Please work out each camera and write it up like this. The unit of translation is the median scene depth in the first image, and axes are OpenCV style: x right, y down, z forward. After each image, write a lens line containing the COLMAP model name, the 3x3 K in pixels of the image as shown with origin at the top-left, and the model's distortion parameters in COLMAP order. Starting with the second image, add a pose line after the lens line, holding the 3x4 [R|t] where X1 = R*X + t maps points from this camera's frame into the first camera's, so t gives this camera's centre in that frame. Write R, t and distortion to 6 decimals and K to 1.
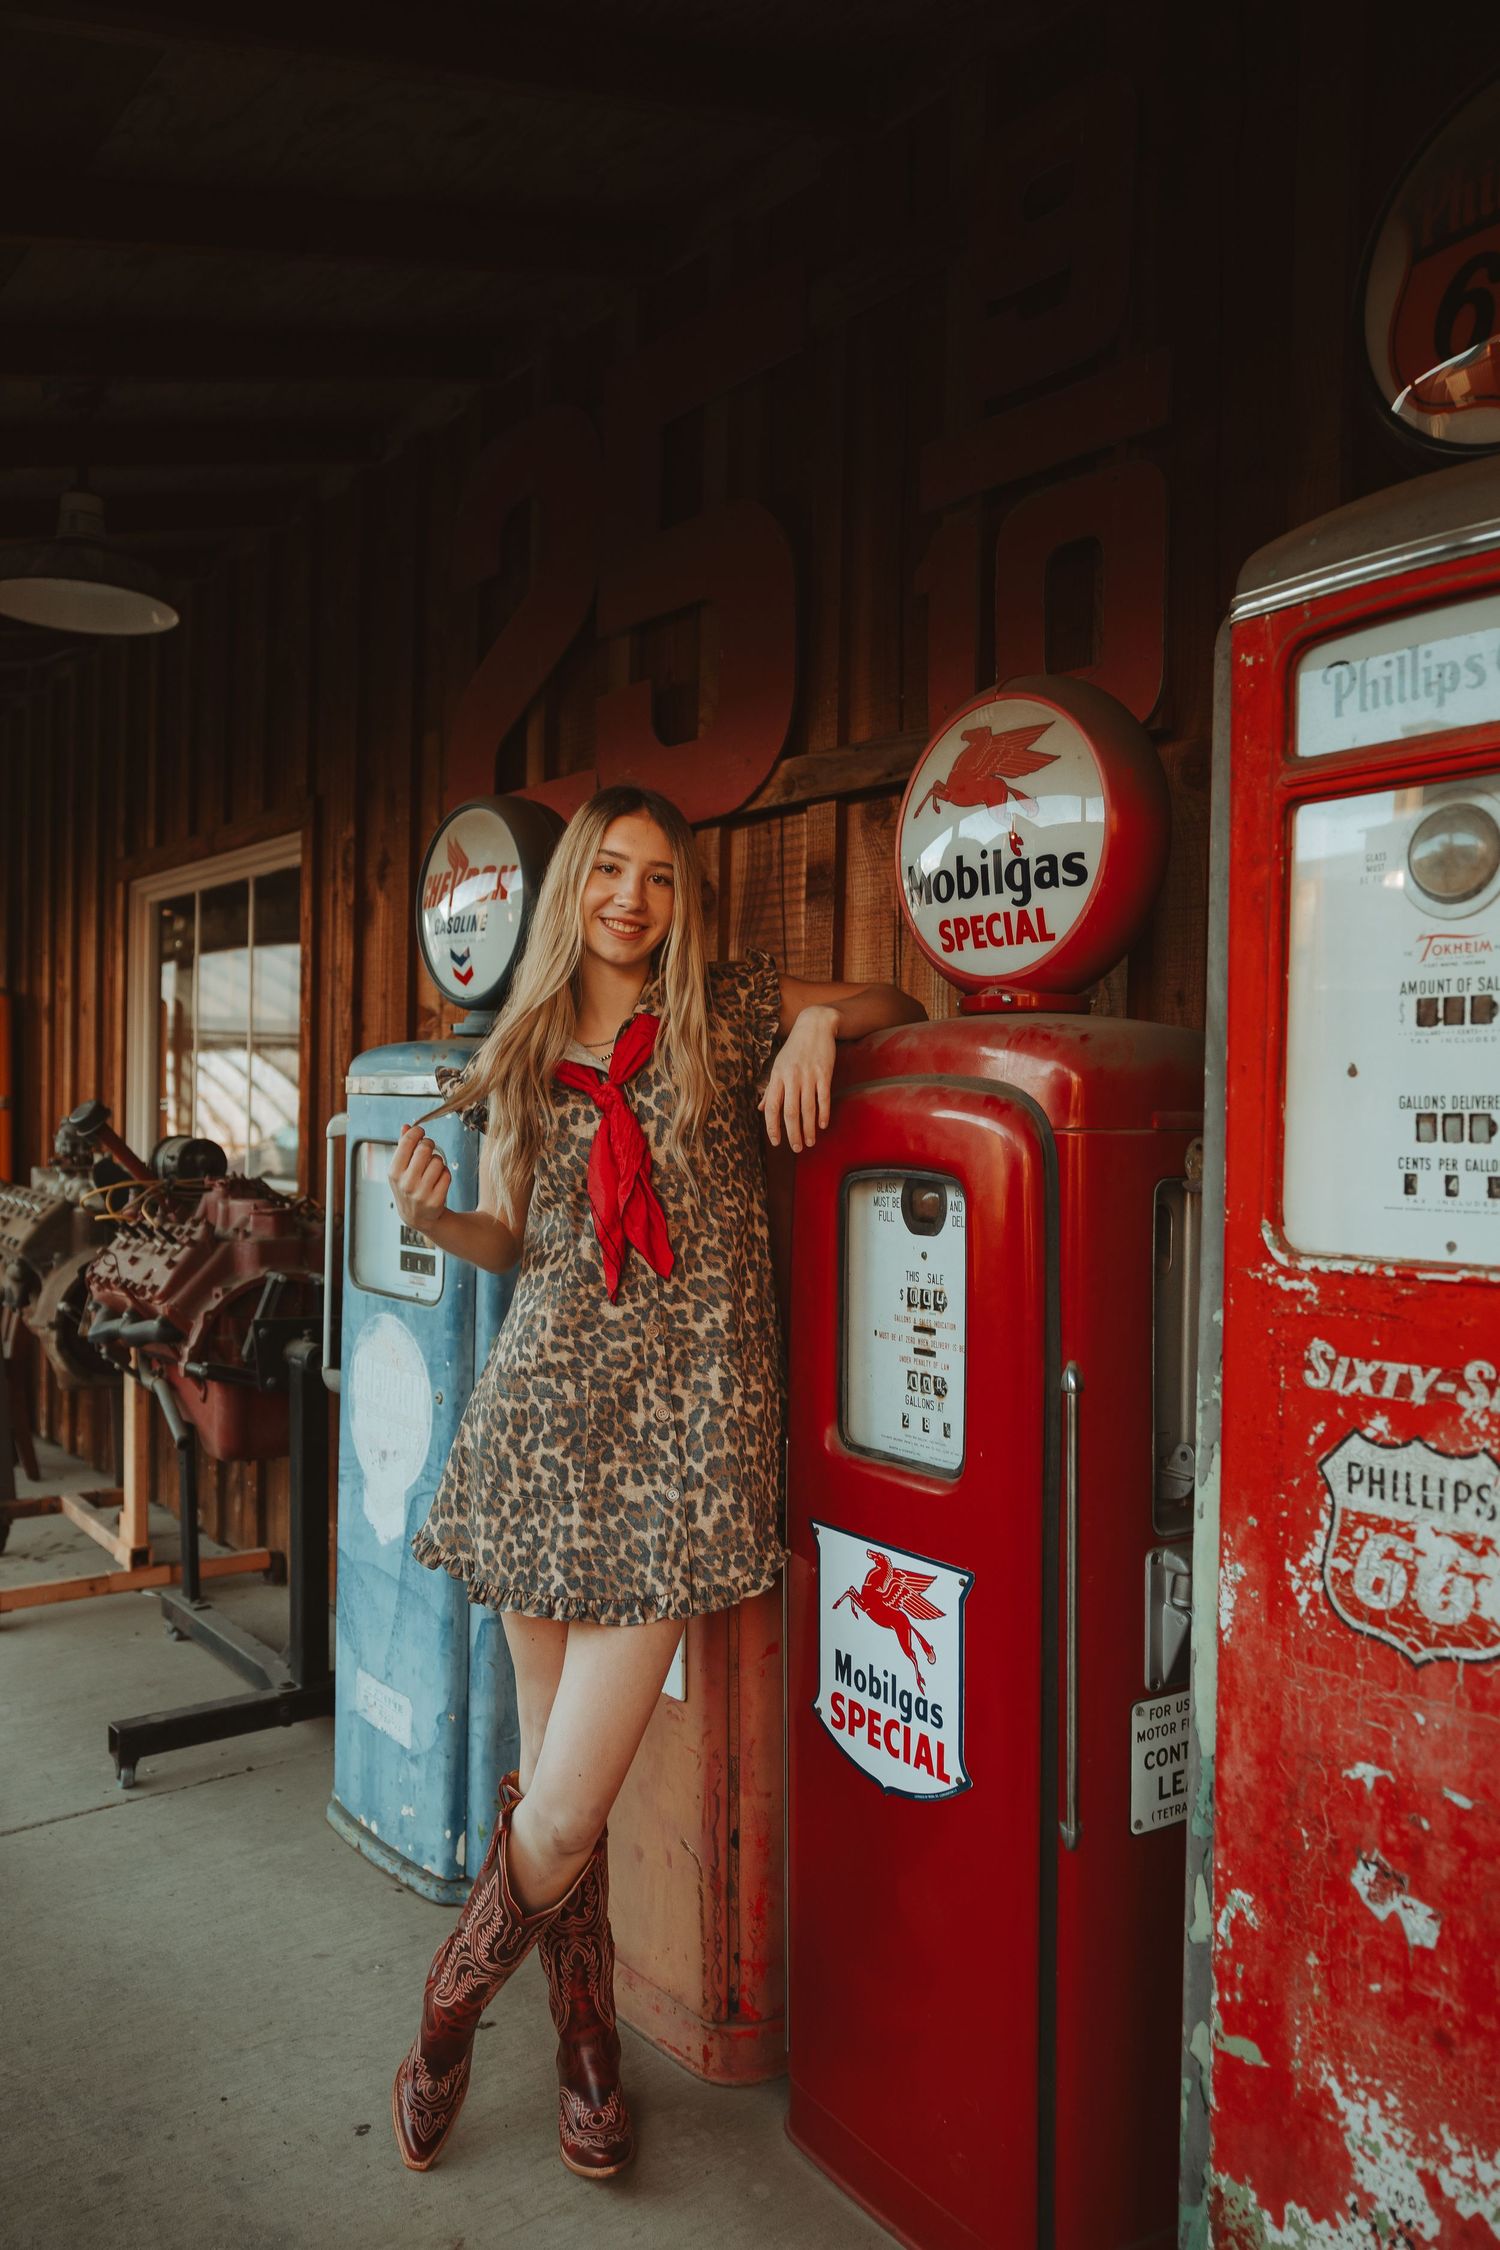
lens RADIAL K [[1802.9, 0, 750.0], [0, 1802.9, 1125.0], [0, 0, 1]] dist [-0.047520, 0.039779]
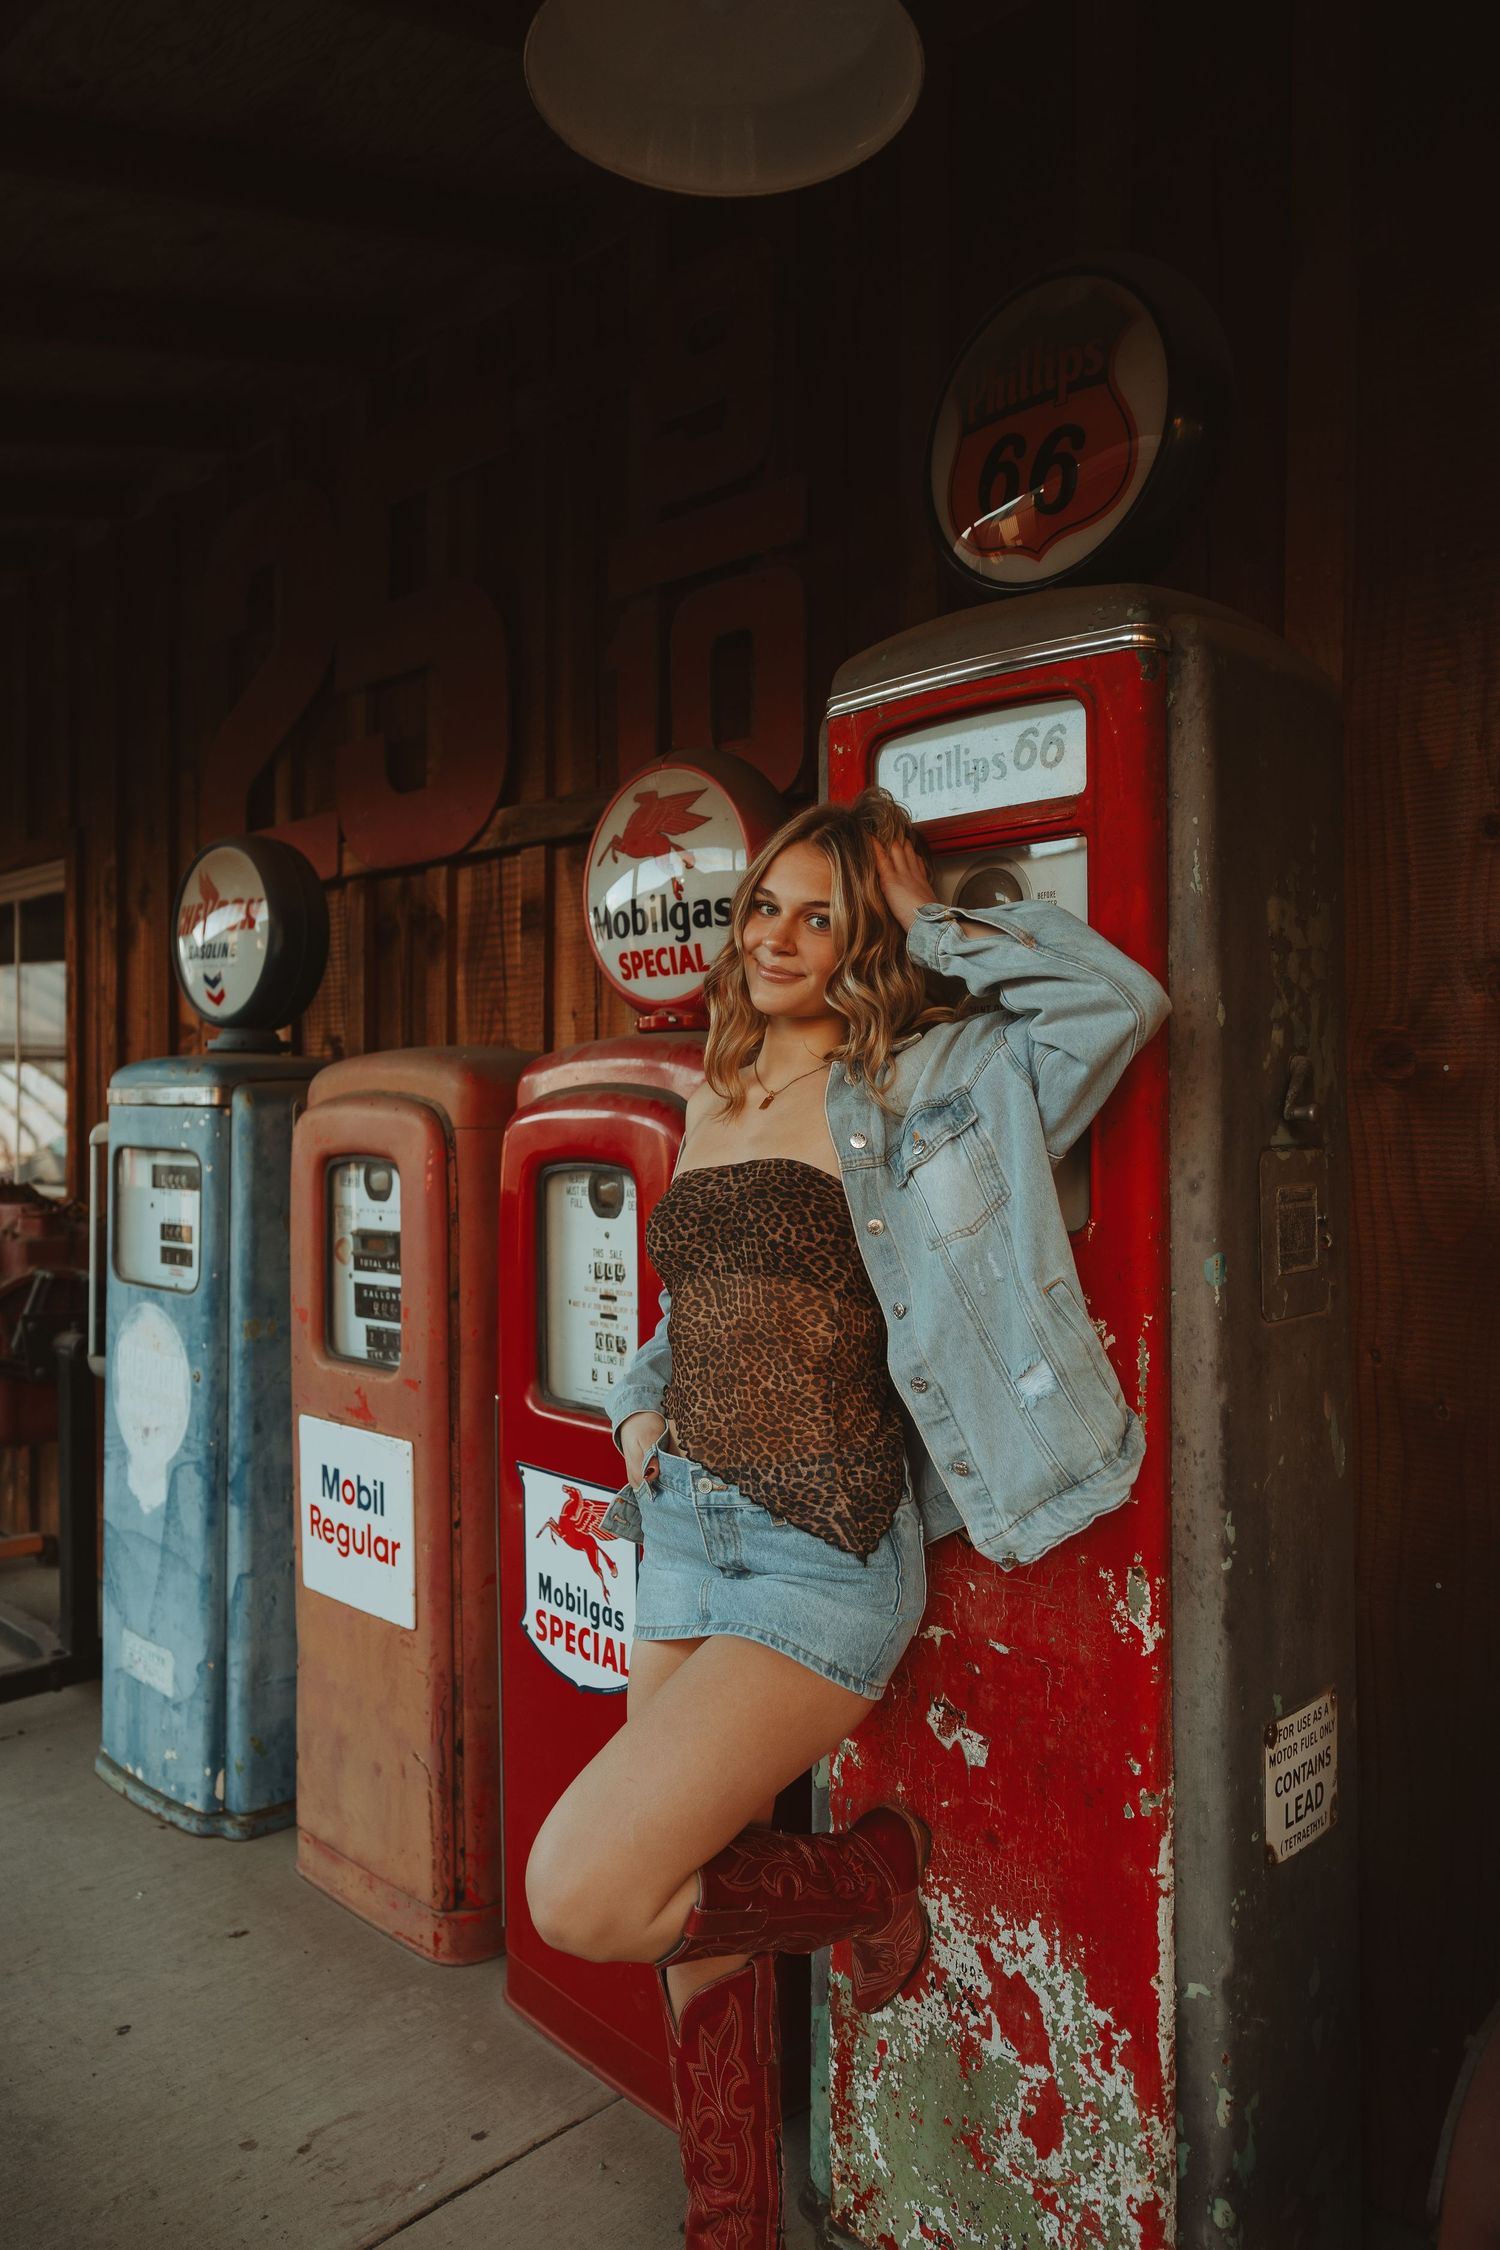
lens RADIAL K [[1629.5, 0, 713.5], [0, 1629.5, 1120.6], [0, 0, 1]] dist [0.005402, 0.000216]
pose [[0.991388, -0.013479, 0.130264, 0.027544], [0.013952, 0.999899, -0.002719, 0.000524], [-0.130214, 0.004513, 0.991476, -0.078540]]
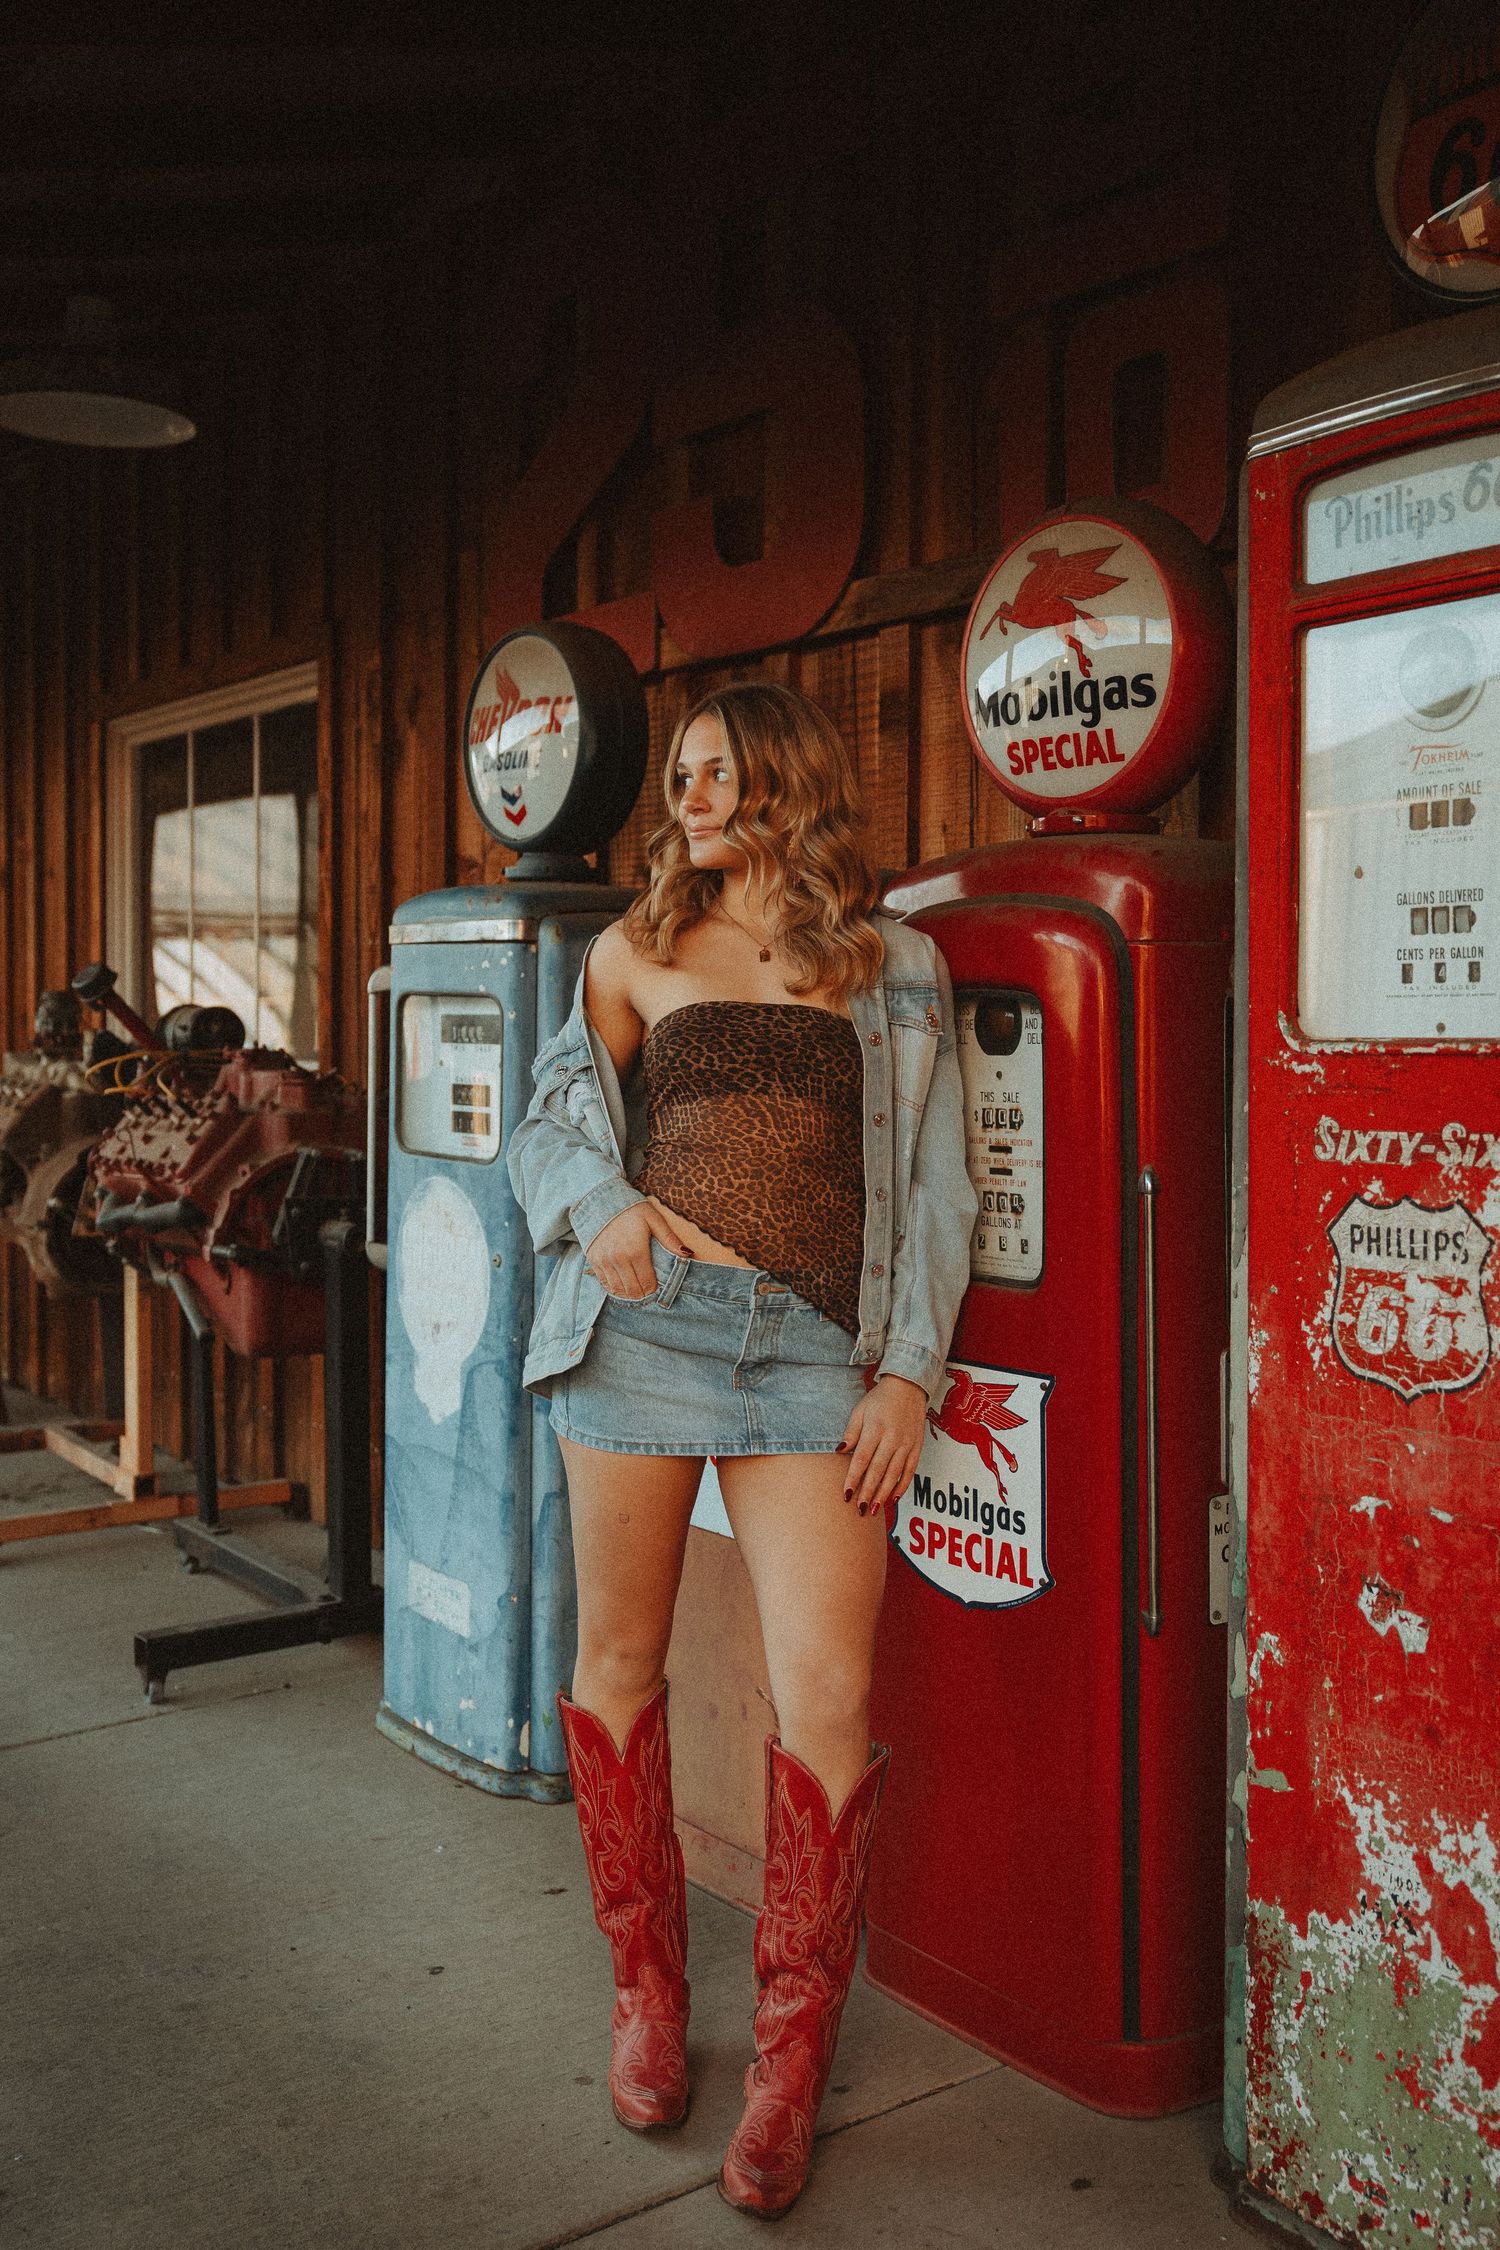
lens RADIAL K [[2109.3, 0, 812.1], [0, 2109.3, 1001.7], [0, 0, 1]] dist [-0.014247, 0.053498]
pose [[0.999876, -0.010907, -0.011382, 0.012036], [0.010926, 0.999939, 0.001586, 0.028900], [0.011364, -0.001710, 0.999934, -0.191733]]
